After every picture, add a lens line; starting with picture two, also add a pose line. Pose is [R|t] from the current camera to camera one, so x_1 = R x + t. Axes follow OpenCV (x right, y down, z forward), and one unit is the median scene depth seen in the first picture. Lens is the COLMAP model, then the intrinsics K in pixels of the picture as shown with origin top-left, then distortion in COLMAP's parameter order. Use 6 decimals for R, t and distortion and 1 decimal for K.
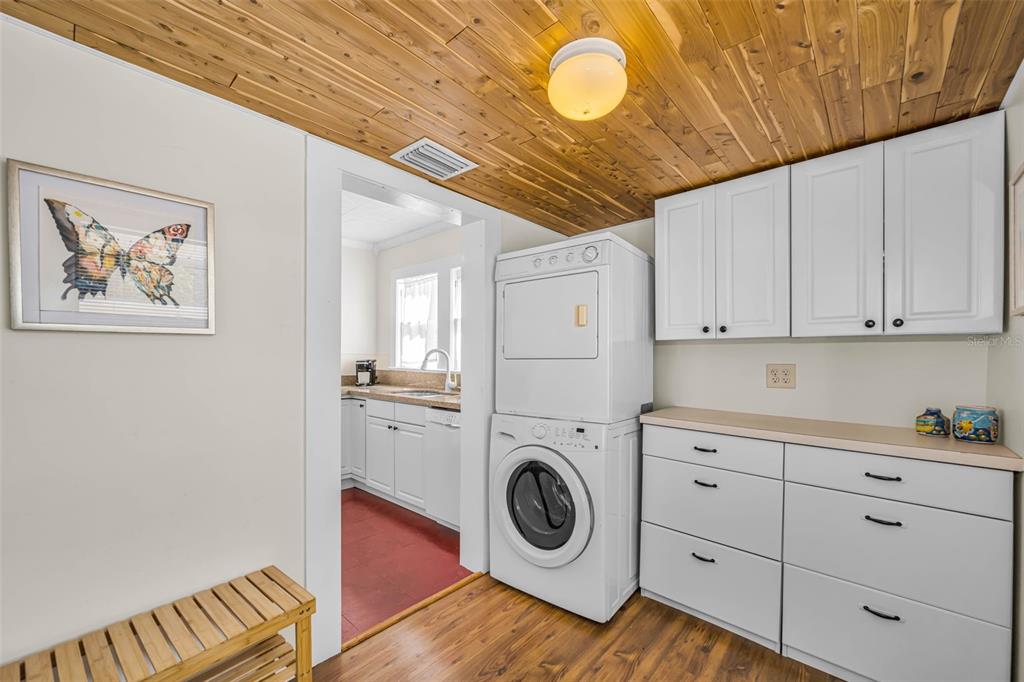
lens RADIAL K [[405.8, 0, 514.2], [0, 405.8, 354.2], [0, 0, 1]] dist [-0.000622, -0.000242]
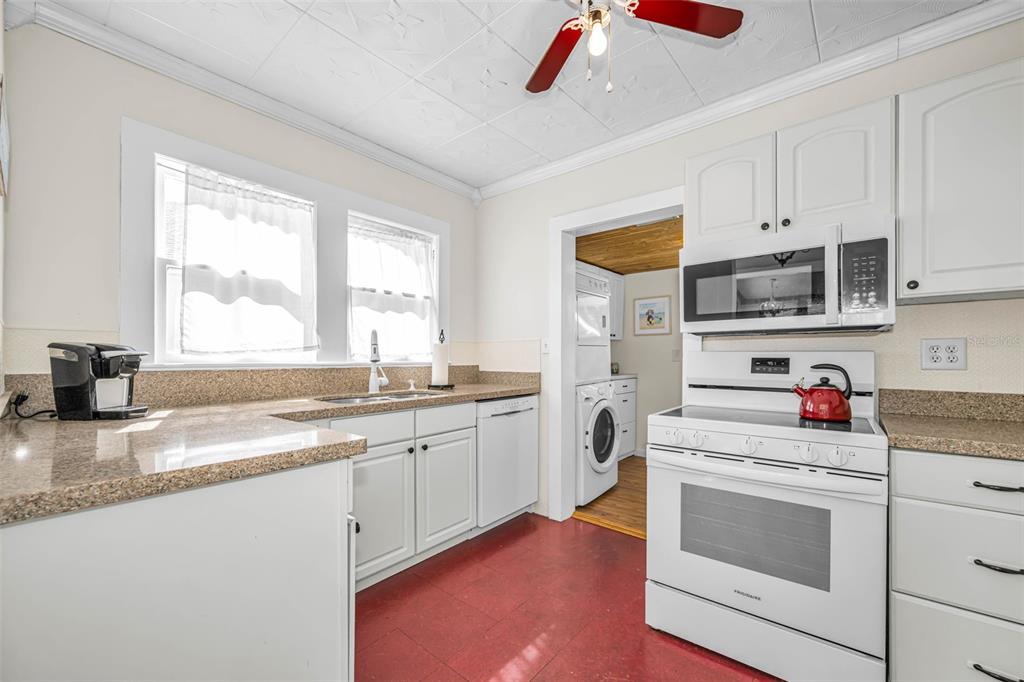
lens RADIAL K [[405.8, 0, 514.2], [0, 405.8, 354.2], [0, 0, 1]] dist [-0.000622, -0.000242]
pose [[-0.027082, -0.000202, 0.999633, -0.756973], [-0.001444, 0.999999, 0.000163, 0.022879], [-0.999632, -0.001439, -0.027082, 0.683093]]
